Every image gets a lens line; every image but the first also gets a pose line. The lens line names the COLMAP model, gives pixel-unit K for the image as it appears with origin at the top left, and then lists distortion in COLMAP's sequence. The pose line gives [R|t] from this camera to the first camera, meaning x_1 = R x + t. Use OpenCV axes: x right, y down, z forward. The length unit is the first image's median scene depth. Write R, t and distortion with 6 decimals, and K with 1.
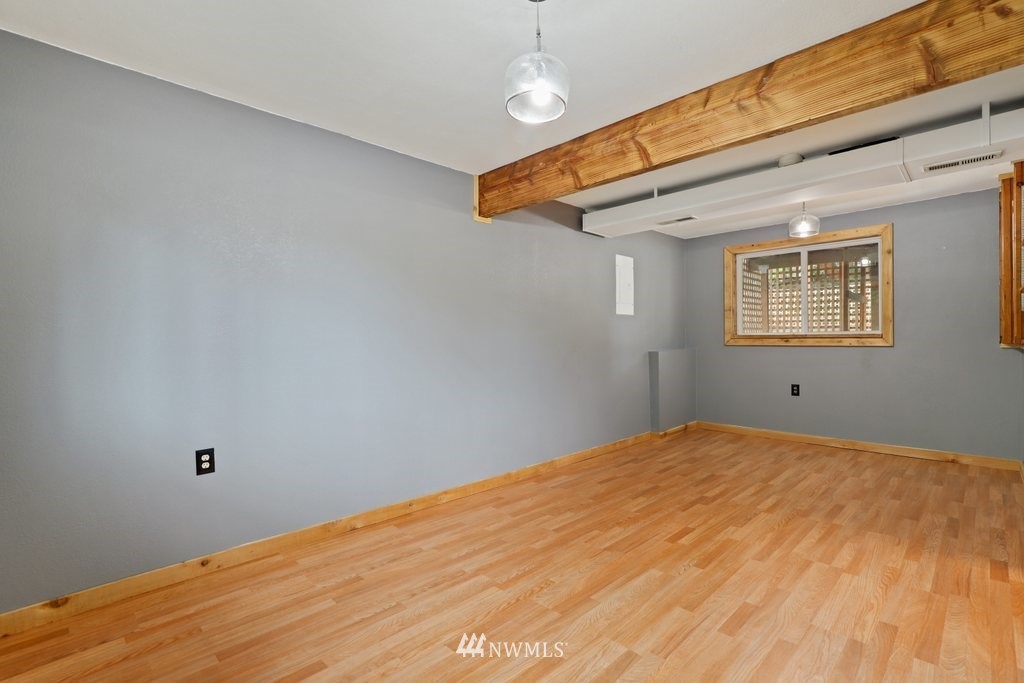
lens RADIAL K [[471.2, 0, 522.1], [0, 471.2, 343.1], [0, 0, 1]] dist [-0.015966, 0.001045]
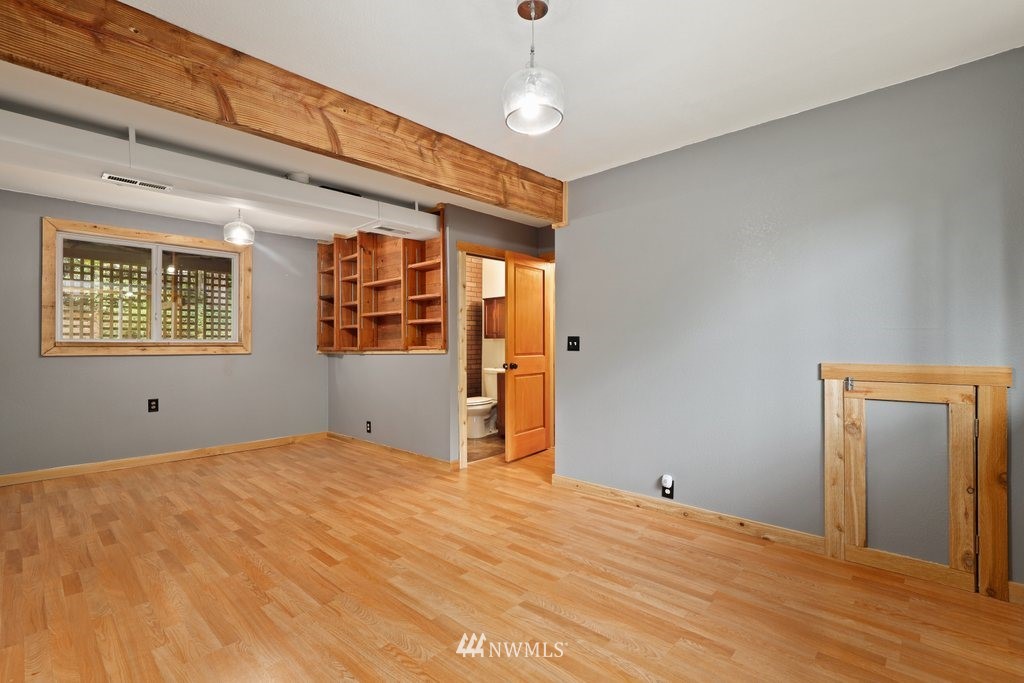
lens RADIAL K [[471.2, 0, 522.1], [0, 471.2, 343.1], [0, 0, 1]] dist [-0.015966, 0.001045]
pose [[-0.047181, 0.013388, 0.998797, -0.590520], [0.011613, 0.999850, -0.012854, 0.005217], [-0.998819, 0.010992, -0.047329, 0.633637]]
